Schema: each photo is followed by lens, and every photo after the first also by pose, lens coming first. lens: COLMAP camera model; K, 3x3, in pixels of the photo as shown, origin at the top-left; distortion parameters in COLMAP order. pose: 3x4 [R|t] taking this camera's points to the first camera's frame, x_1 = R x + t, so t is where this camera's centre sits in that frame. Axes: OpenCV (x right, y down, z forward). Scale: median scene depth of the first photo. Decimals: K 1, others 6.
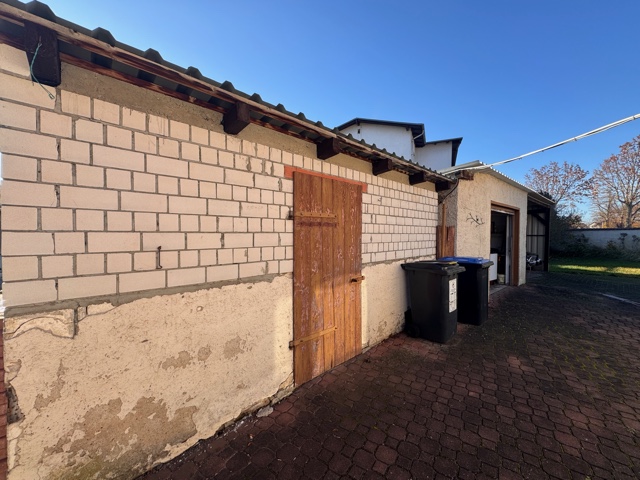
lens RADIAL K [[254.9, 0, 316.4], [0, 254.9, 239.8], [0, 0, 1]] dist [-0.003297, 0.000343]
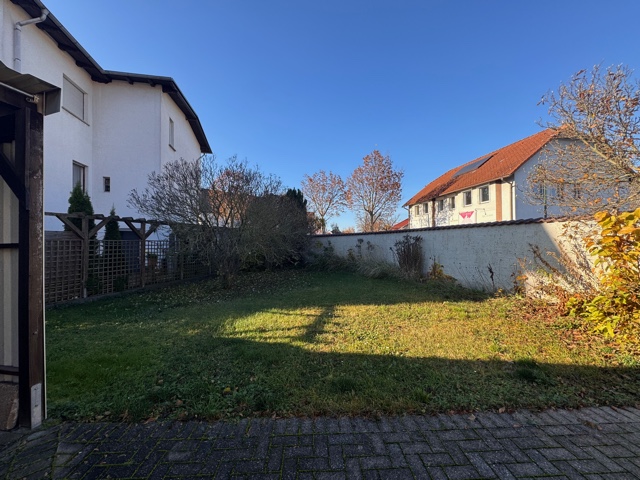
lens RADIAL K [[254.9, 0, 322.4], [0, 254.9, 241.5], [0, 0, 1]] dist [-0.003297, 0.000343]
pose [[0.782455, -0.014622, 0.622535, 0.908203], [0.035233, 0.999162, -0.020816, -0.008511], [-0.621709, 0.038221, 0.782315, 0.658629]]
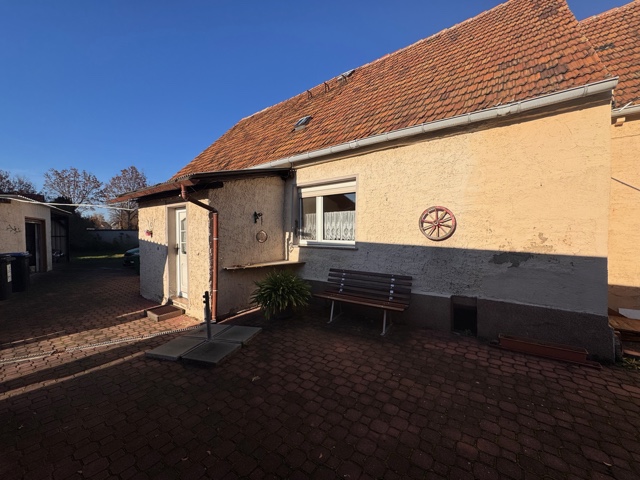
lens RADIAL K [[254.9, 0, 321.8], [0, 254.9, 238.1], [0, 0, 1]] dist [-0.003297, 0.000343]
pose [[0.059738, -0.030045, 0.997762, -0.371117], [0.026844, 0.999234, 0.028482, -0.008064], [-0.997853, 0.025082, 0.060499, -0.441149]]
